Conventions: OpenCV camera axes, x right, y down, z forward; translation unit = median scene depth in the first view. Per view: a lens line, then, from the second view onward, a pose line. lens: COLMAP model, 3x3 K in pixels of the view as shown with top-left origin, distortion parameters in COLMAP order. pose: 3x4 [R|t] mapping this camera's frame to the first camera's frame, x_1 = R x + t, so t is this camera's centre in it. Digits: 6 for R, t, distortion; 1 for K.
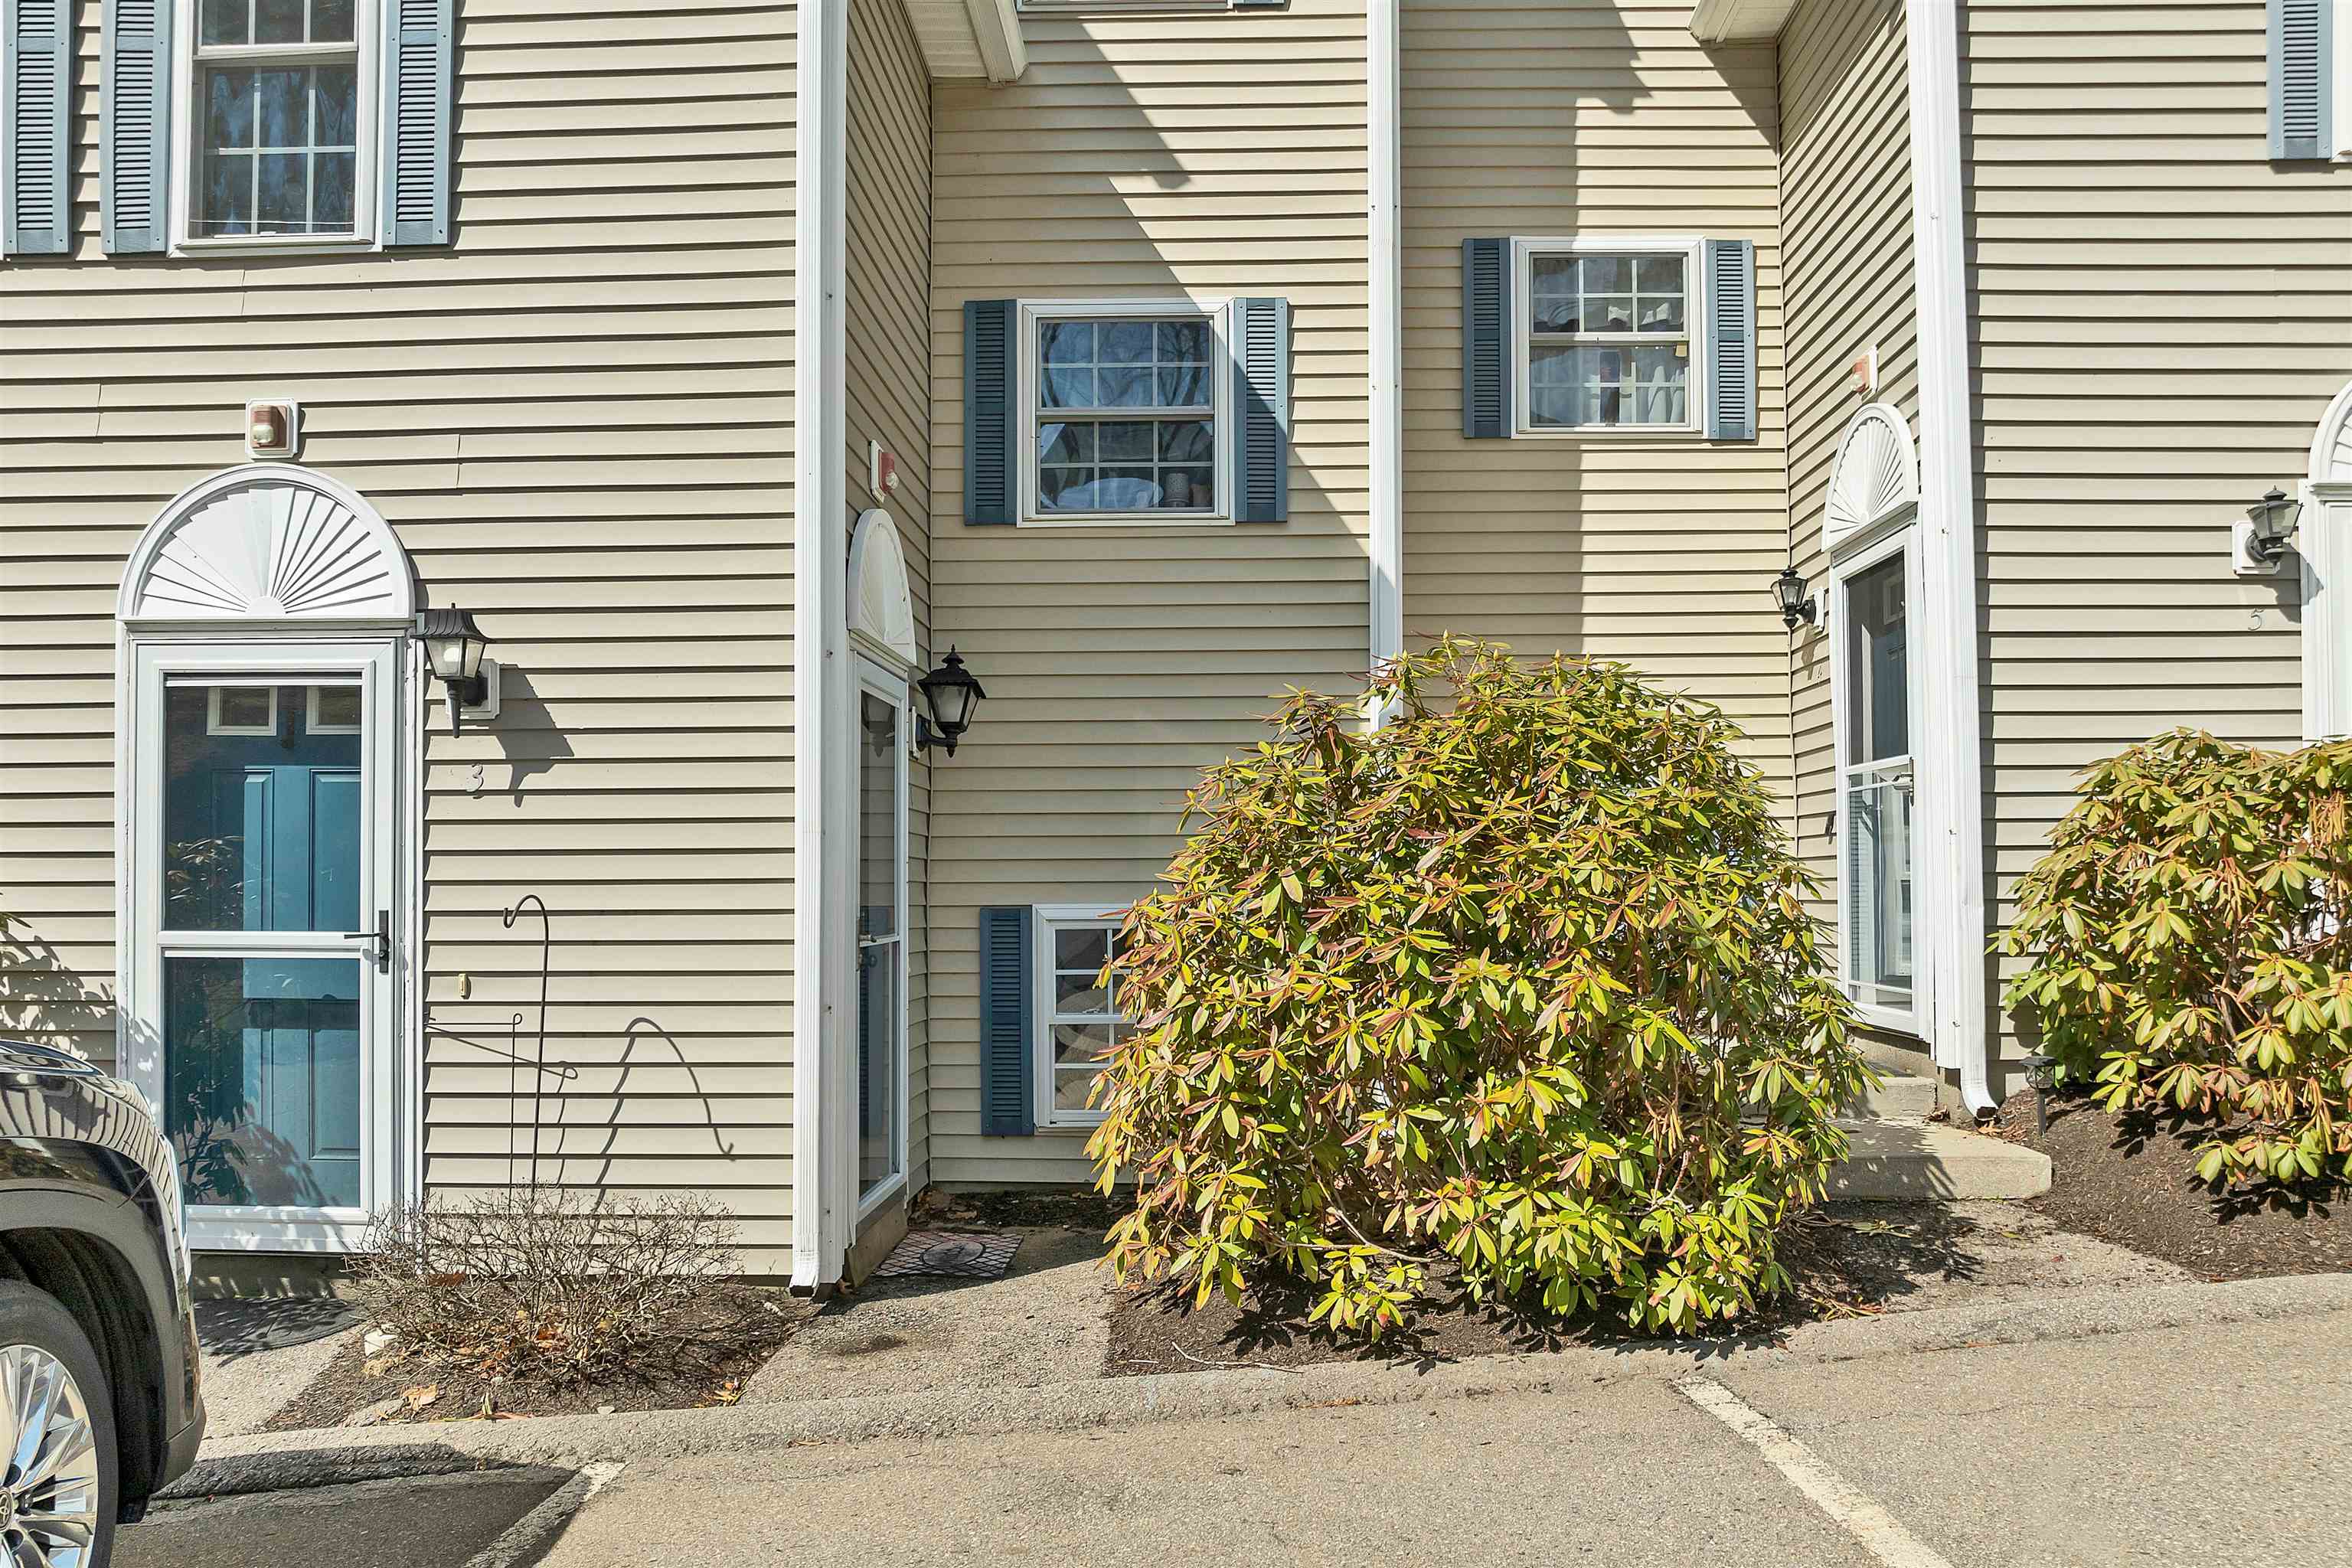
lens RADIAL K [[1702.5, 0, 1211.5], [0, 1702.5, 875.5], [0, 0, 1]] dist [-0.033455, -0.007258]
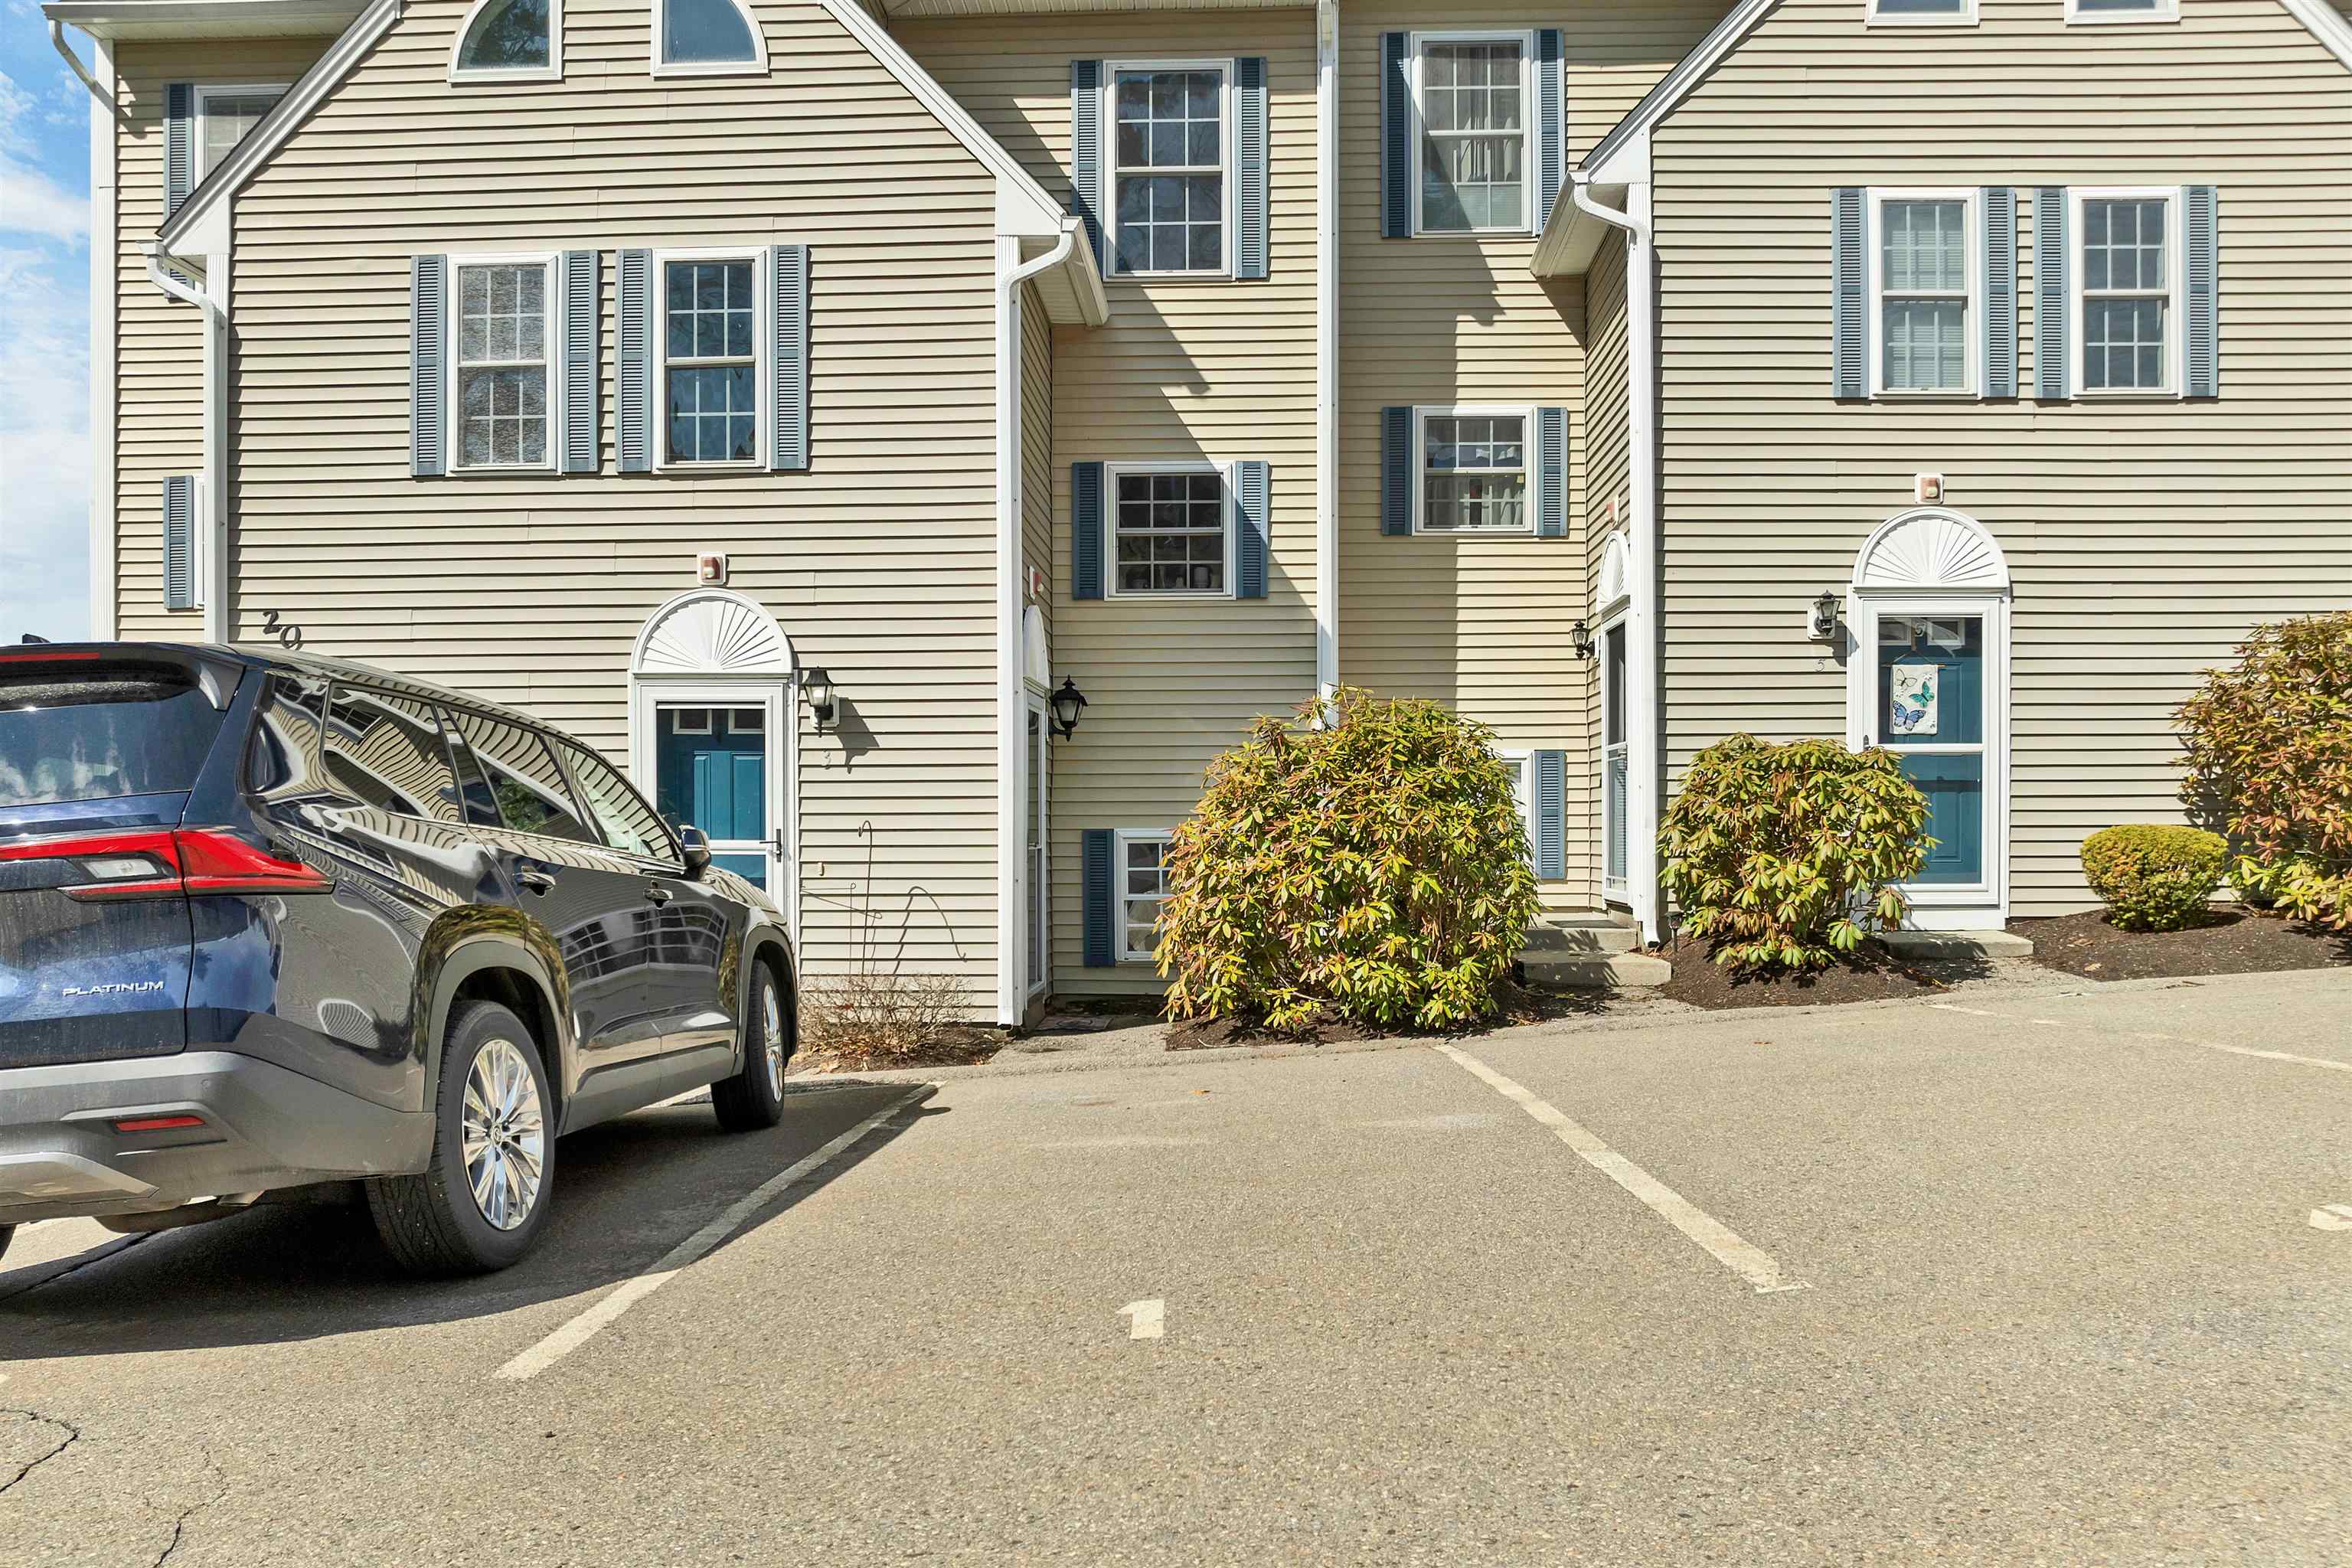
lens RADIAL K [[1702.5, 0, 1211.5], [0, 1702.5, 875.5], [0, 0, 1]] dist [-0.033455, -0.007258]
pose [[0.999904, 0.001902, -0.013692, 0.017229], [-0.001403, 0.999338, 0.036348, 0.003040], [0.013752, -0.036325, 0.999245, -0.873129]]
